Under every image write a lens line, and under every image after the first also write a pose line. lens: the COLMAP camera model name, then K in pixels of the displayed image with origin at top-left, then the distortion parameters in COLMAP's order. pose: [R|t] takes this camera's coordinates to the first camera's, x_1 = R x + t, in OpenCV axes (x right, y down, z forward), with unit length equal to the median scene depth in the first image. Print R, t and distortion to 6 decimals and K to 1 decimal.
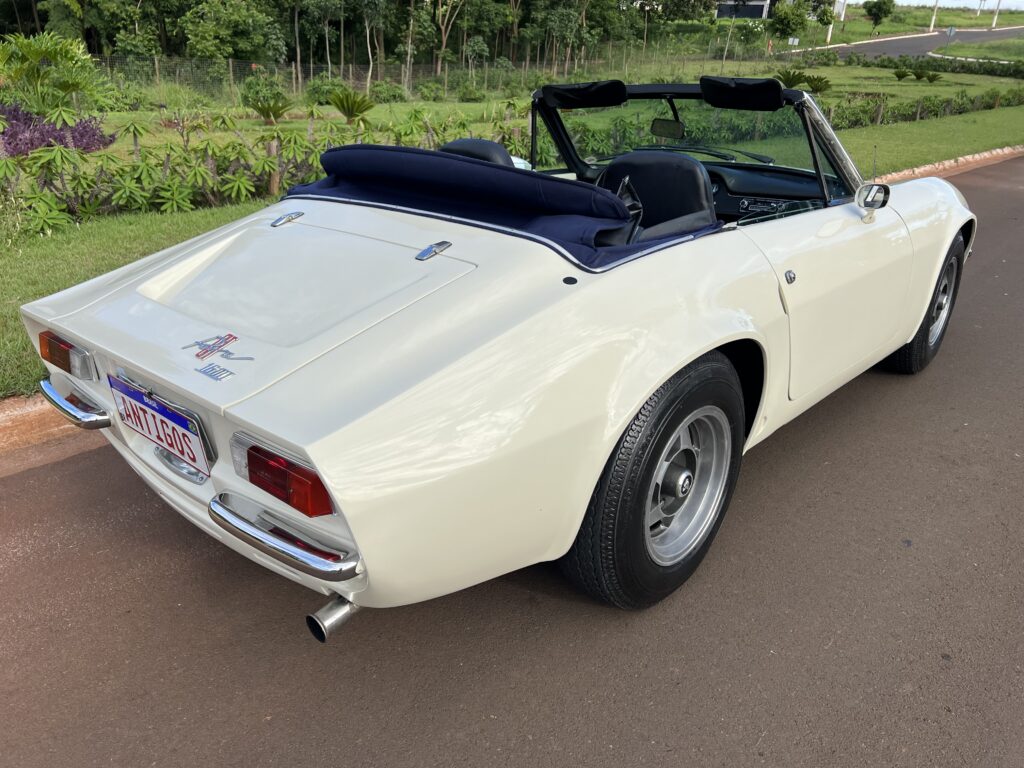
lens RADIAL K [[760.4, 0, 502.9], [0, 760.4, 384.0], [0, 0, 1]] dist [0.053429, -0.063902]
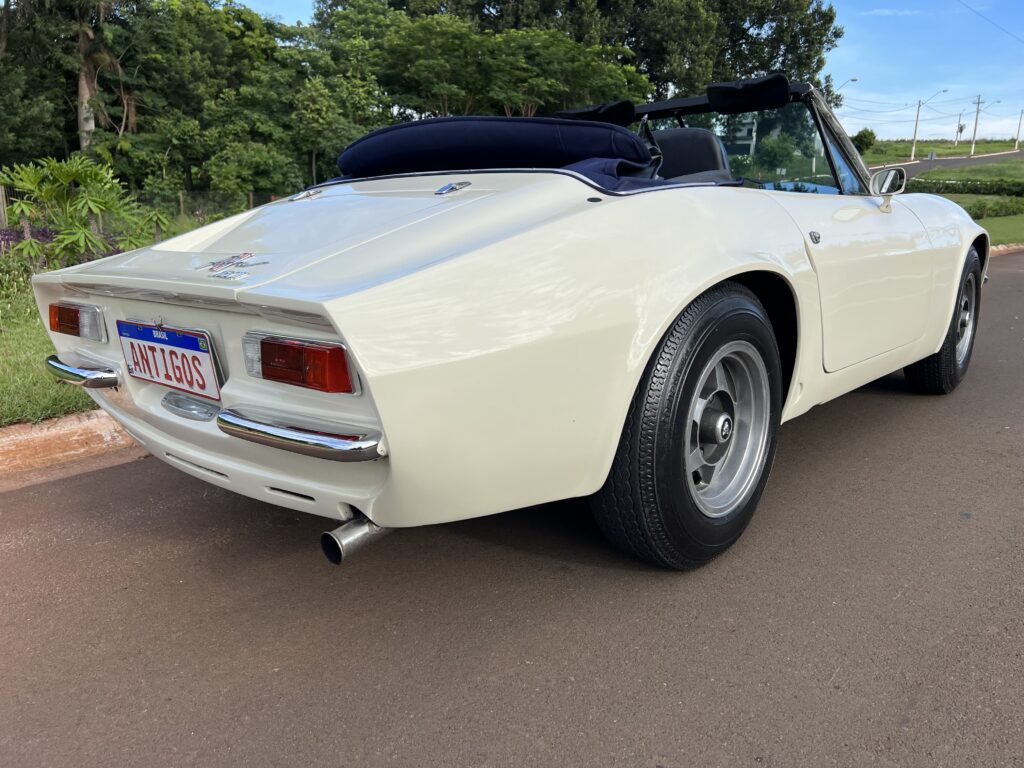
lens RADIAL K [[760.4, 0, 508.7], [0, 760.4, 385.1], [0, 0, 1]] dist [0.053429, -0.063902]
pose [[0.999634, -0.026491, -0.005540, -0.017012], [0.025258, 0.986693, -0.160619, 0.194189], [0.009721, 0.160420, 0.987001, 0.055253]]
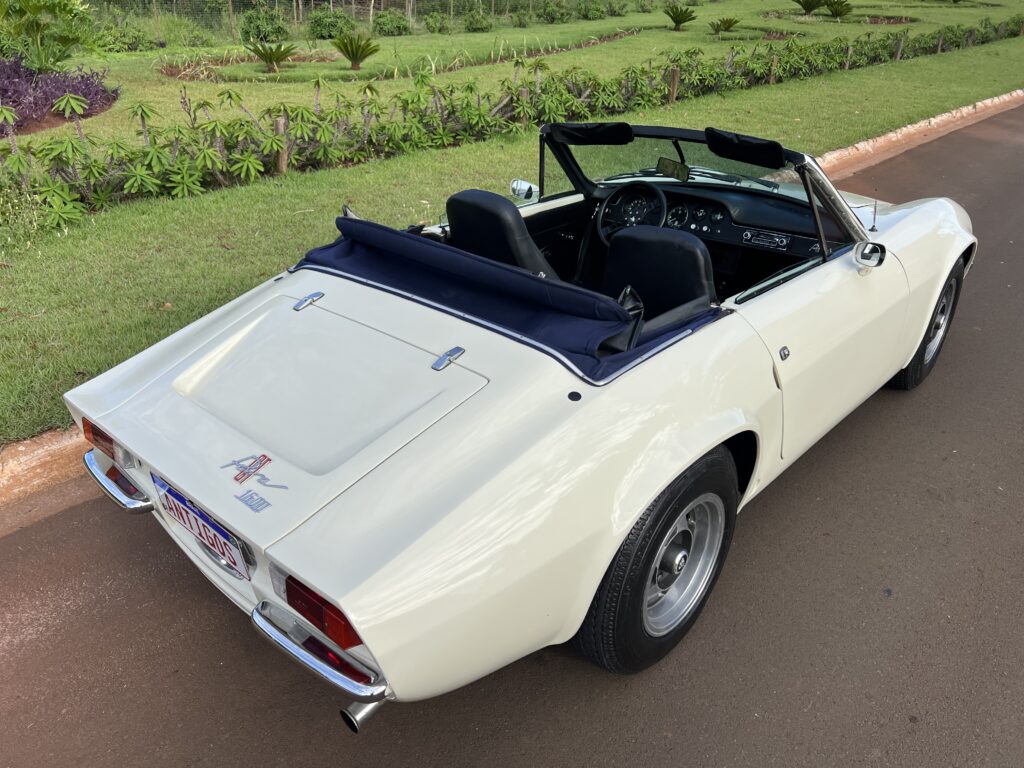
lens RADIAL K [[760.4, 0, 504.6], [0, 760.4, 380.5], [0, 0, 1]] dist [0.053429, -0.063902]
pose [[0.999939, -0.004601, -0.009994, -0.000465], [0.005454, 0.996181, 0.087138, -0.194753], [0.009555, -0.087187, 0.996146, -0.057919]]
